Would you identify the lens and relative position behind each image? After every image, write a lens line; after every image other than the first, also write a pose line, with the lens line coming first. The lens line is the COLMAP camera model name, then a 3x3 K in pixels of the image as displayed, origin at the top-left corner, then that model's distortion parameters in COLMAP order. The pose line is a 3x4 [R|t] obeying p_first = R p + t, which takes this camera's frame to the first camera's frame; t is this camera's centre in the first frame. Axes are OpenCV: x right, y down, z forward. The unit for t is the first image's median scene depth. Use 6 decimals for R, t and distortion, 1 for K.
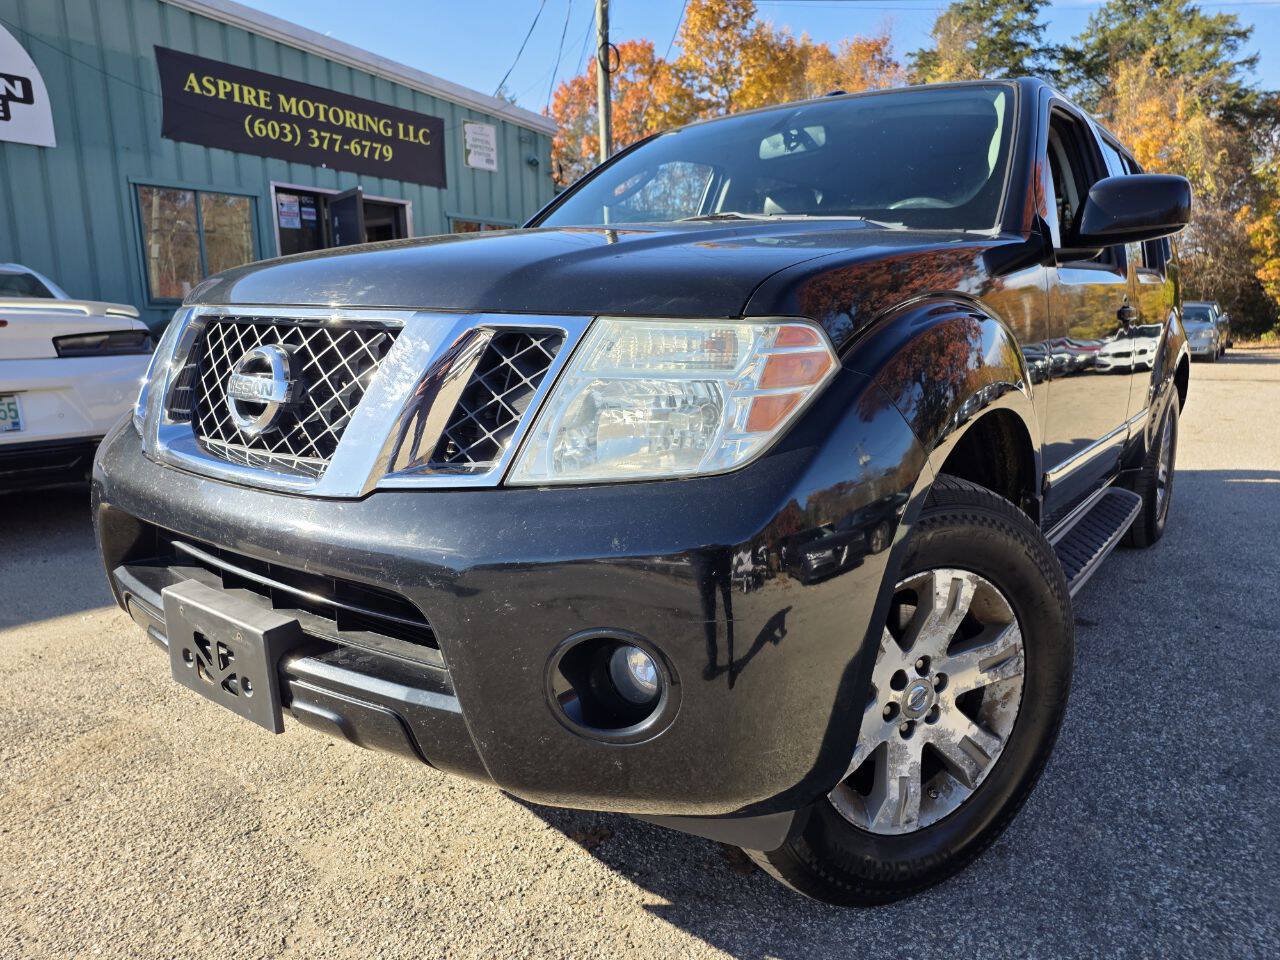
lens RADIAL K [[849.9, 0, 652.8], [0, 849.9, 467.8], [0, 0, 1]] dist [0.029530, -0.011713]
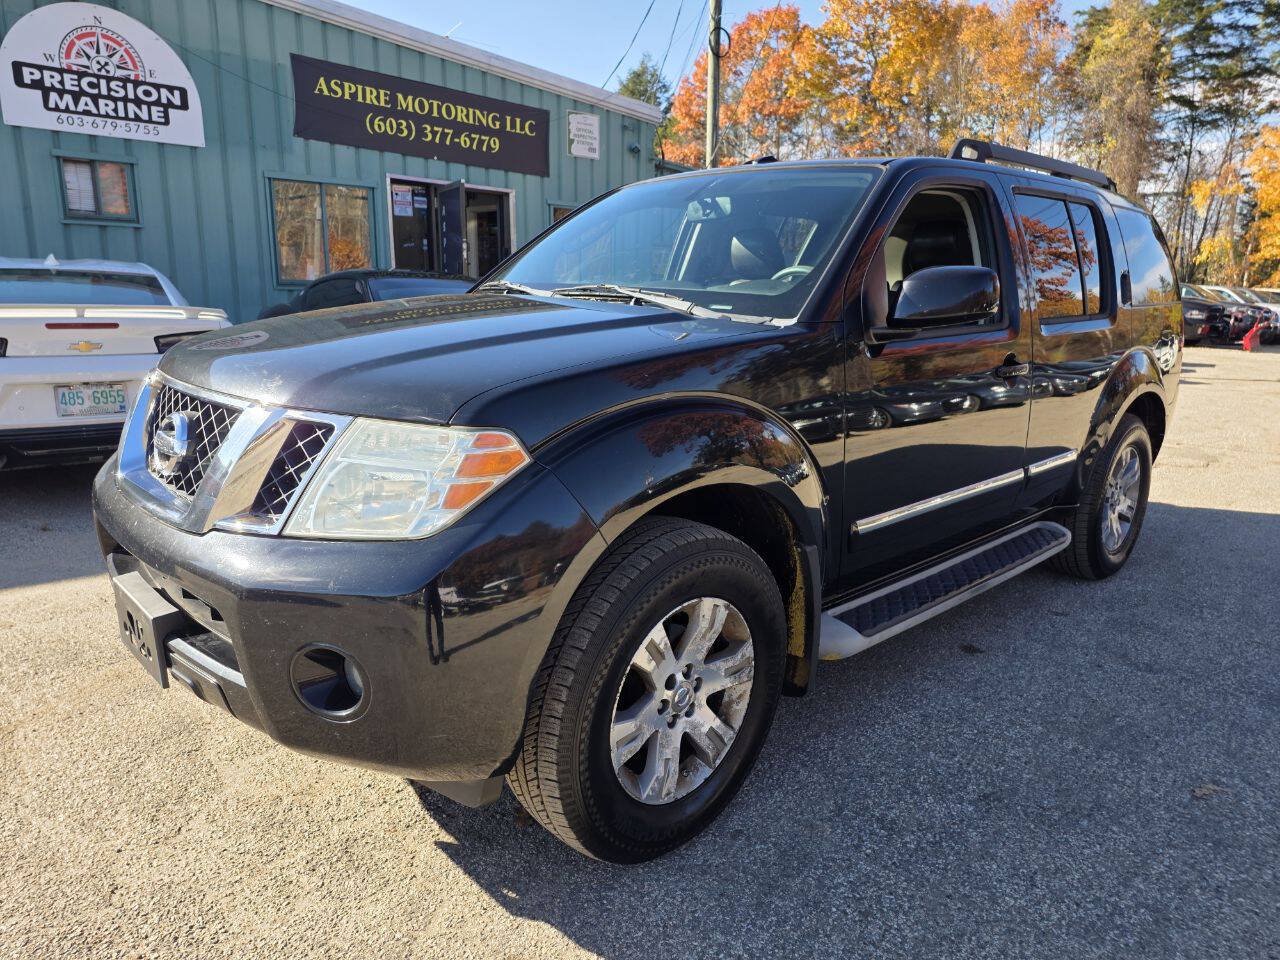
lens RADIAL K [[849.9, 0, 642.3], [0, 849.9, 456.1], [0, 0, 1]] dist [0.029530, -0.011713]
pose [[0.985666, 0.058903, -0.158094, 0.249522], [-0.055183, 0.998089, 0.027822, -0.070816], [0.159430, -0.018699, 0.987032, -0.129680]]
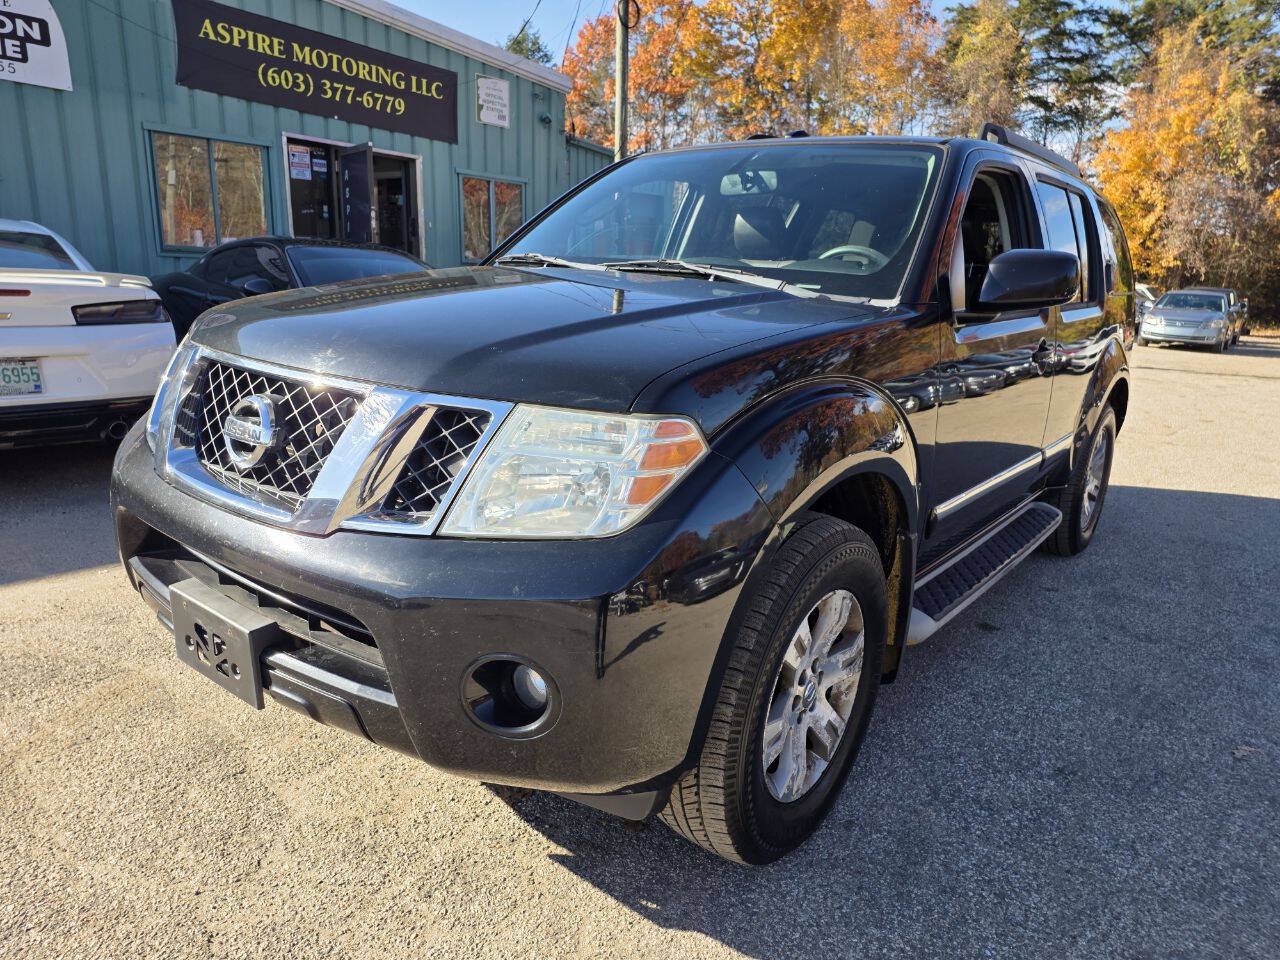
lens RADIAL K [[849.9, 0, 650.7], [0, 849.9, 478.6], [0, 0, 1]] dist [0.029530, -0.011713]
pose [[0.998407, 0.055929, -0.007498, 0.060875], [-0.055303, 0.996215, 0.067055, -0.063658], [0.011220, -0.066534, 0.997721, -0.106424]]
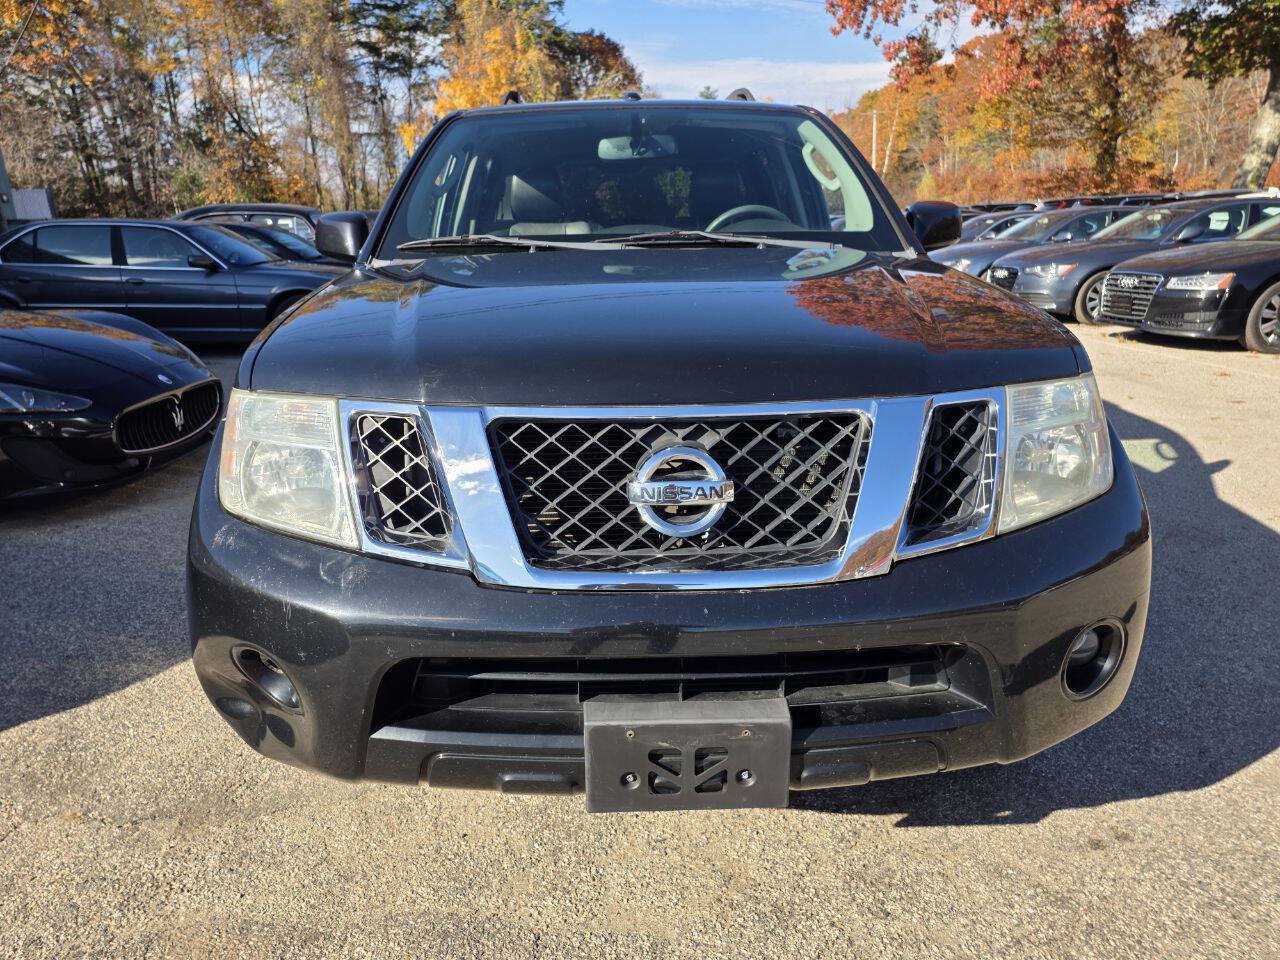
lens RADIAL K [[849.9, 0, 637.5], [0, 849.9, 458.9], [0, 0, 1]] dist [0.029530, -0.011713]
pose [[0.785752, -0.180680, 0.591564, -0.495040], [0.128575, 0.983206, 0.129516, -0.120599], [-0.605031, -0.025707, 0.795787, 0.119768]]
